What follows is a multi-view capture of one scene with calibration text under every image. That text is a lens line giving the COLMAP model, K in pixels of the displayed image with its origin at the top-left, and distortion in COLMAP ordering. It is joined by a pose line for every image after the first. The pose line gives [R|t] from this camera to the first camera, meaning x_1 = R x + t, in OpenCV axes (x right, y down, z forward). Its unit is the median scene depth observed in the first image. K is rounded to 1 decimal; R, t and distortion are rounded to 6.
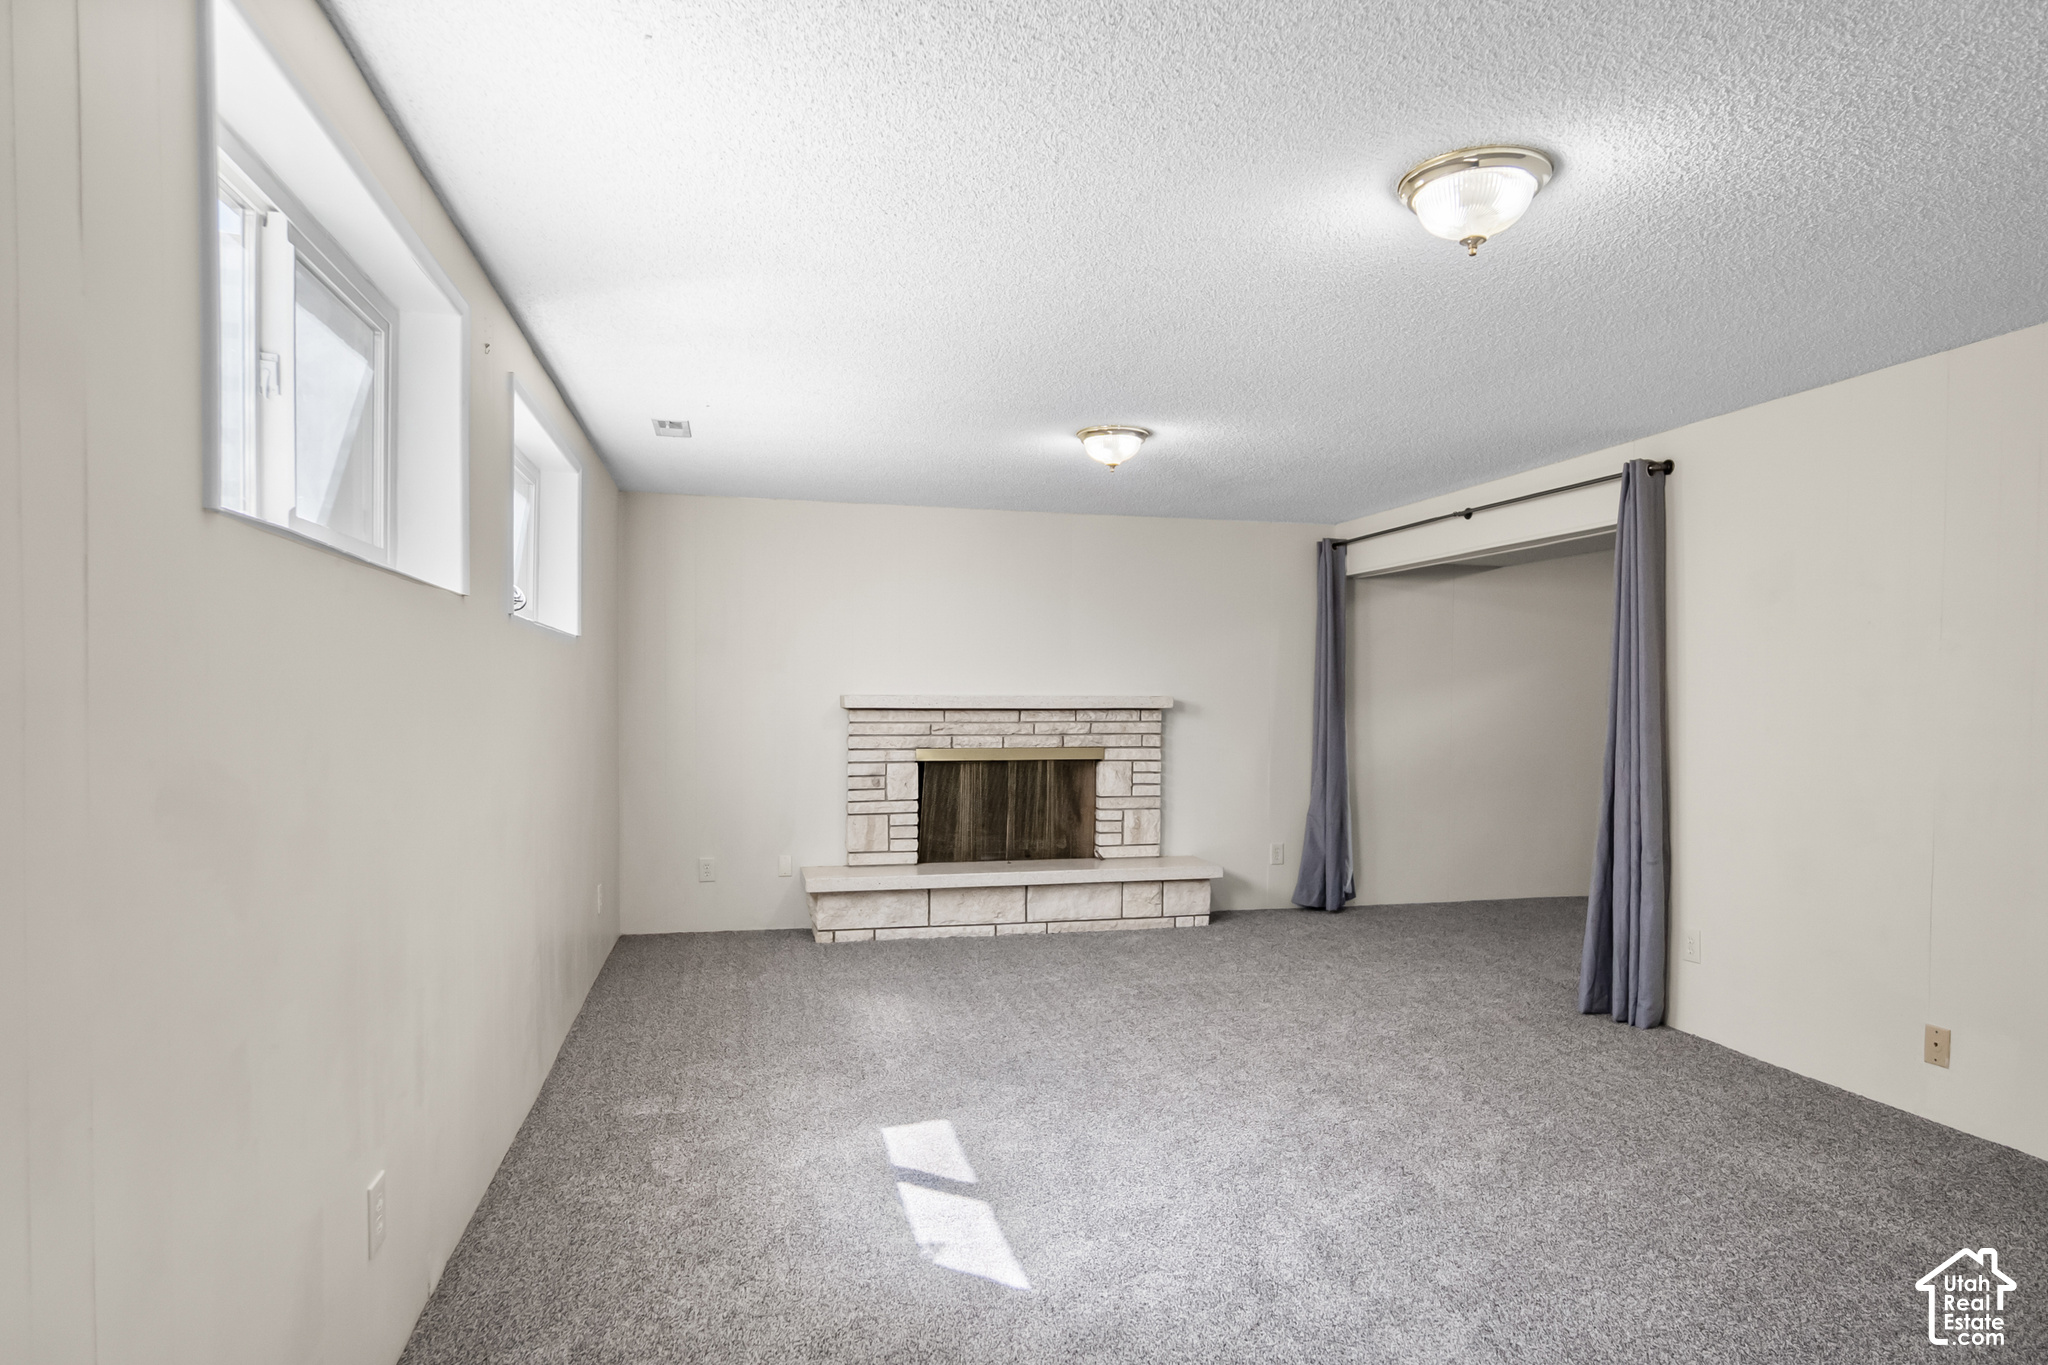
lens RADIAL K [[1138.2, 0, 1029.3], [0, 1138.2, 730.1], [0, 0, 1]] dist [-0.001150, 0.000243]
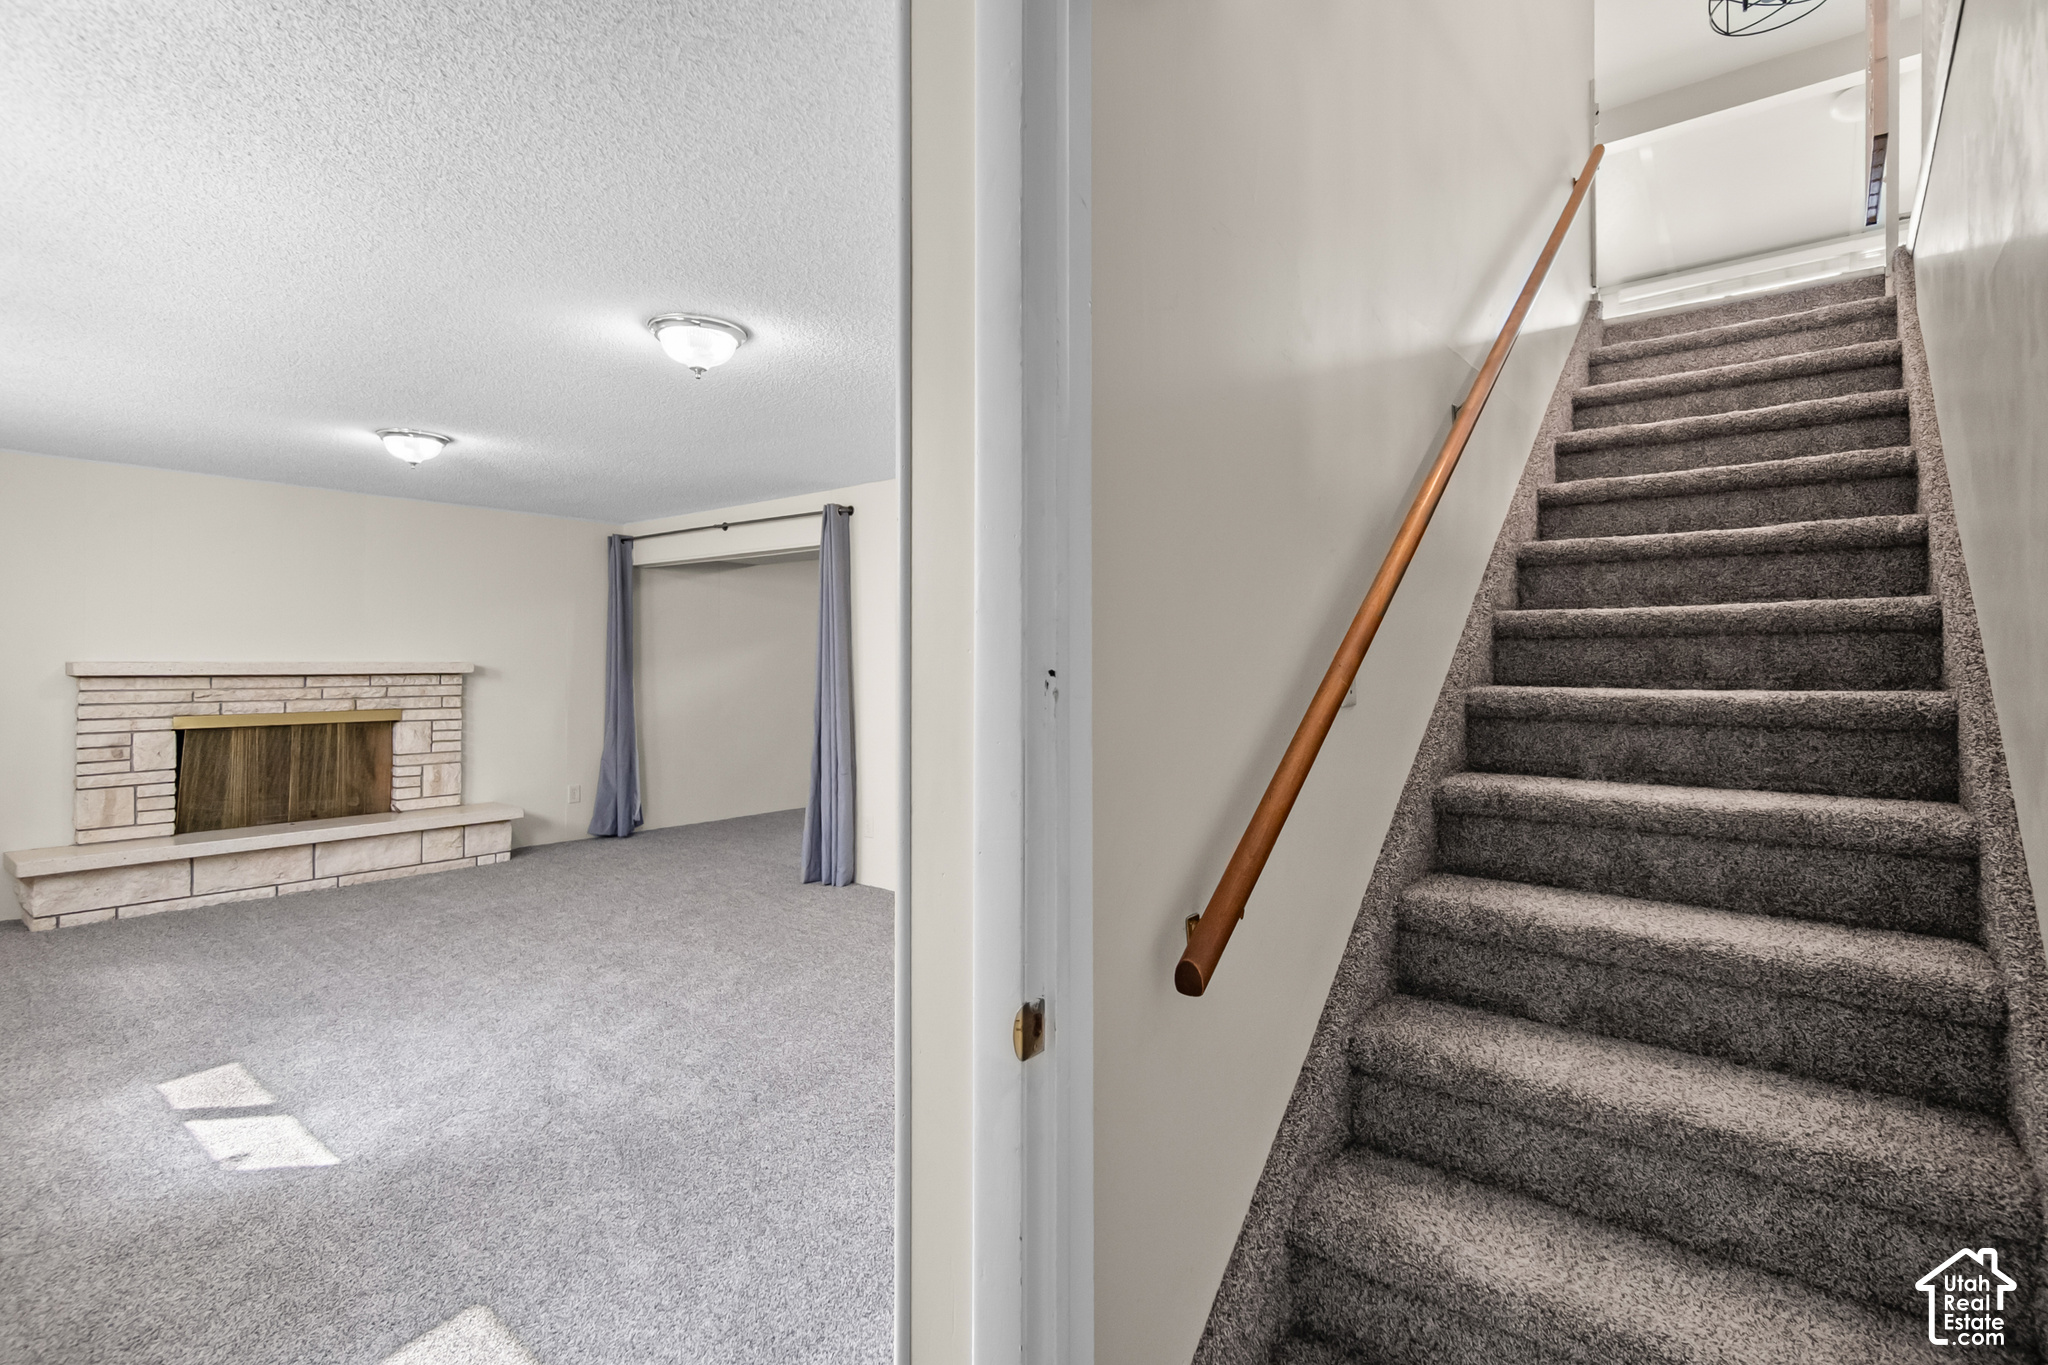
lens RADIAL K [[942.9, 0, 1027.2], [0, 942.9, 657.6], [0, 0, 1]] dist [-0.000440, -0.004156]
pose [[0.791333, 0.000652, 0.611385, -0.015180], [0.019241, 0.999478, -0.025970, 0.000872], [-0.611082, 0.032315, 0.790907, -0.107809]]
